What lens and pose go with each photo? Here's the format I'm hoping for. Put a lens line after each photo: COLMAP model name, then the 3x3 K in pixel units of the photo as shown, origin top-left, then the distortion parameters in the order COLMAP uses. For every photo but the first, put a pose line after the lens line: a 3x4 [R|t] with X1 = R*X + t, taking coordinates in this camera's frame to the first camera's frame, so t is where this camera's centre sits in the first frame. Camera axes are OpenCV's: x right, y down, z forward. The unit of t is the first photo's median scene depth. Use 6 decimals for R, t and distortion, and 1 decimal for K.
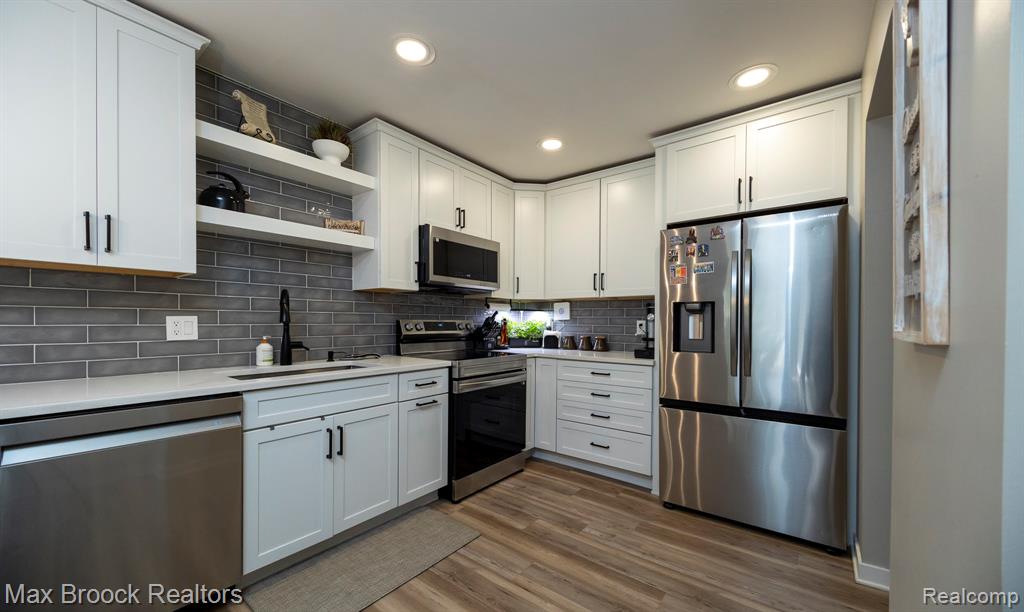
lens RADIAL K [[393.1, 0, 511.8], [0, 393.1, 324.6], [0, 0, 1]] dist [0.006975, 0.000004]
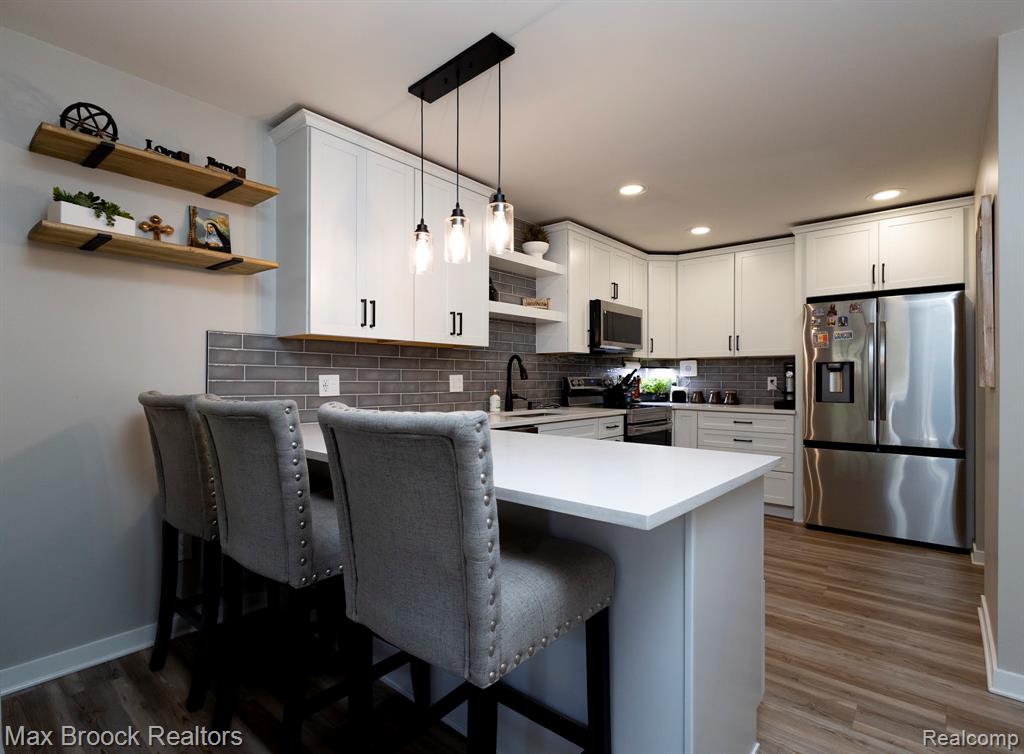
lens RADIAL K [[514.4, 0, 457.6], [0, 514.4, 377.9], [0, 0, 1]] dist [-0.000666, -0.000813]
pose [[0.995135, -0.003043, -0.098474, -0.524877], [0.002220, 0.999962, -0.008469, 0.003796], [0.098496, 0.008209, 0.995104, -0.684745]]
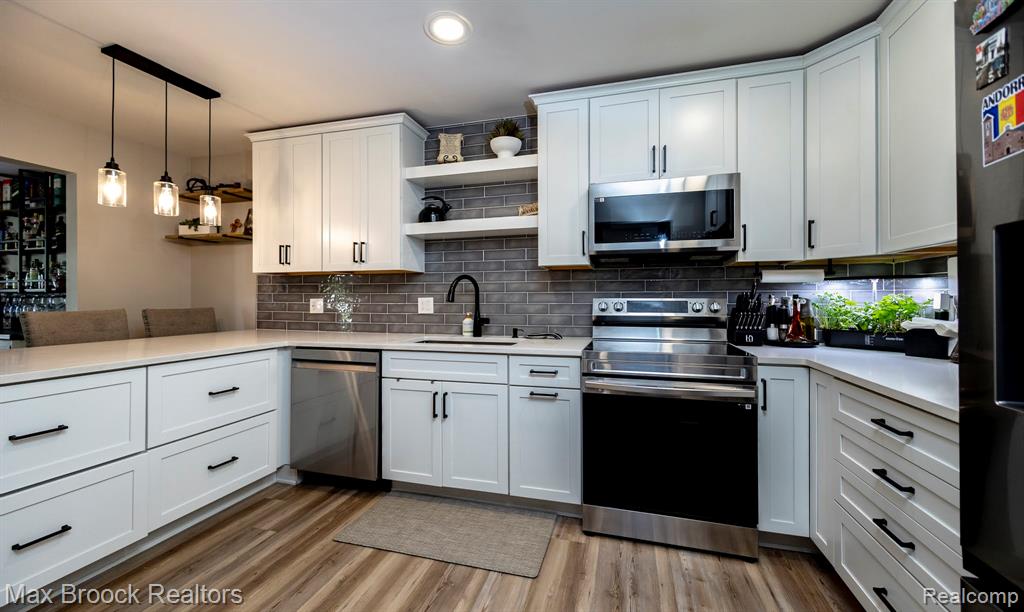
lens RADIAL K [[365.4, 0, 437.1], [0, 365.4, 298.5], [0, 0, 1]] dist [0.006175, -0.000059]
pose [[0.387101, -0.010730, -0.921975, 0.380514], [-0.004781, 0.999895, -0.013644, 0.000485], [0.922025, 0.009690, 0.387009, 0.405495]]
